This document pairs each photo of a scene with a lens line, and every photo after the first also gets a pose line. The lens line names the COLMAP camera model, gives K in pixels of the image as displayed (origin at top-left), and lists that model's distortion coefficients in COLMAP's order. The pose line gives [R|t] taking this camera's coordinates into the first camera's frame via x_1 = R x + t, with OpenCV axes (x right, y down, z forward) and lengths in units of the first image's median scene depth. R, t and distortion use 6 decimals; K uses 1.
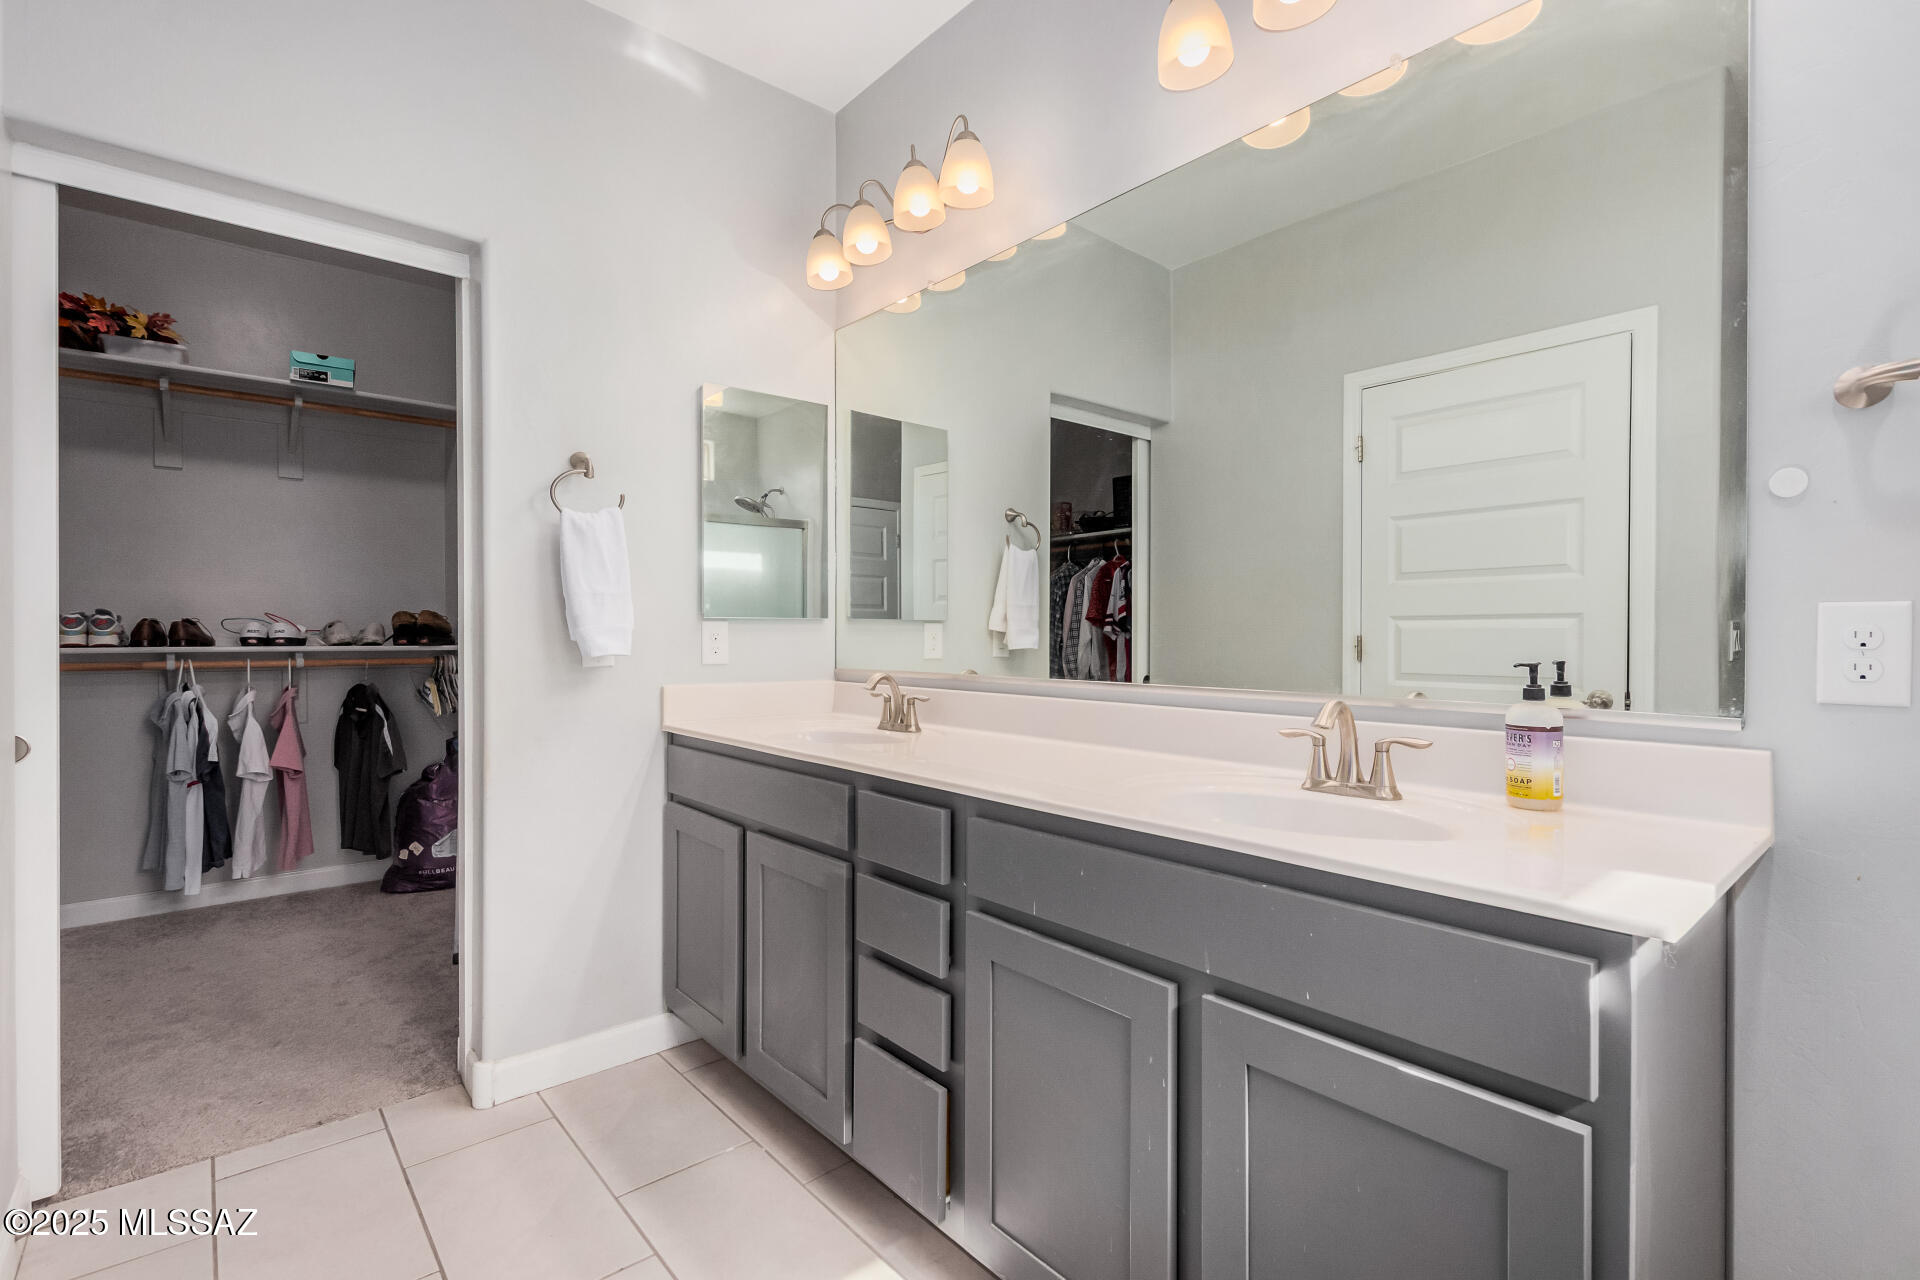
lens RADIAL K [[883.8, 0, 973.3], [0, 883.8, 640.1], [0, 0, 1]] dist [0.005650, -0.001687]
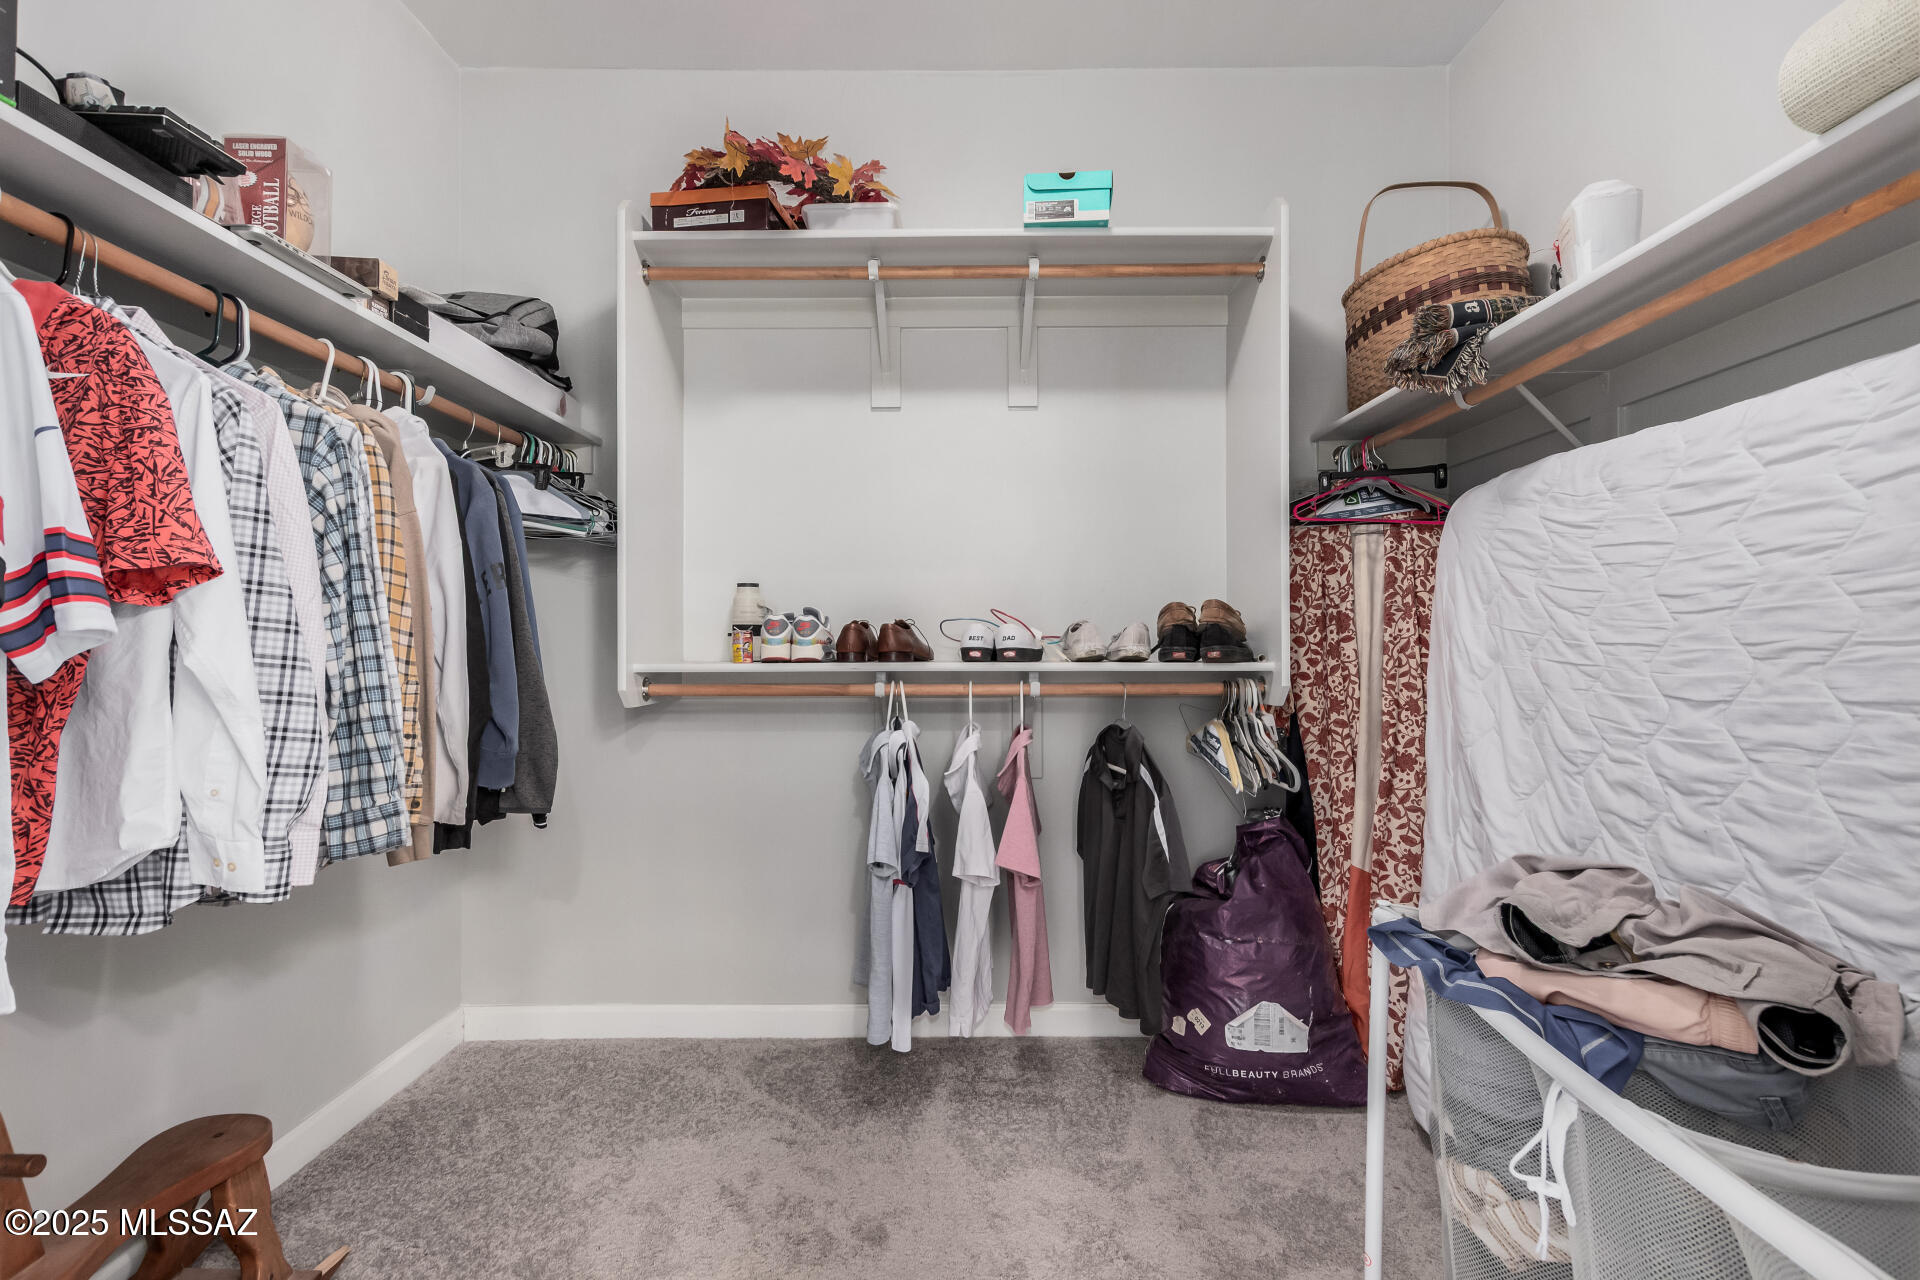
lens RADIAL K [[883.8, 0, 959.9], [0, 883.8, 647.3], [0, 0, 1]] dist [0.005650, -0.001687]
pose [[0.749169, -0.002958, -0.662372, -0.408784], [-0.001203, 0.999982, -0.005825, 0.000079], [0.662378, 0.005161, 0.749152, 0.526872]]
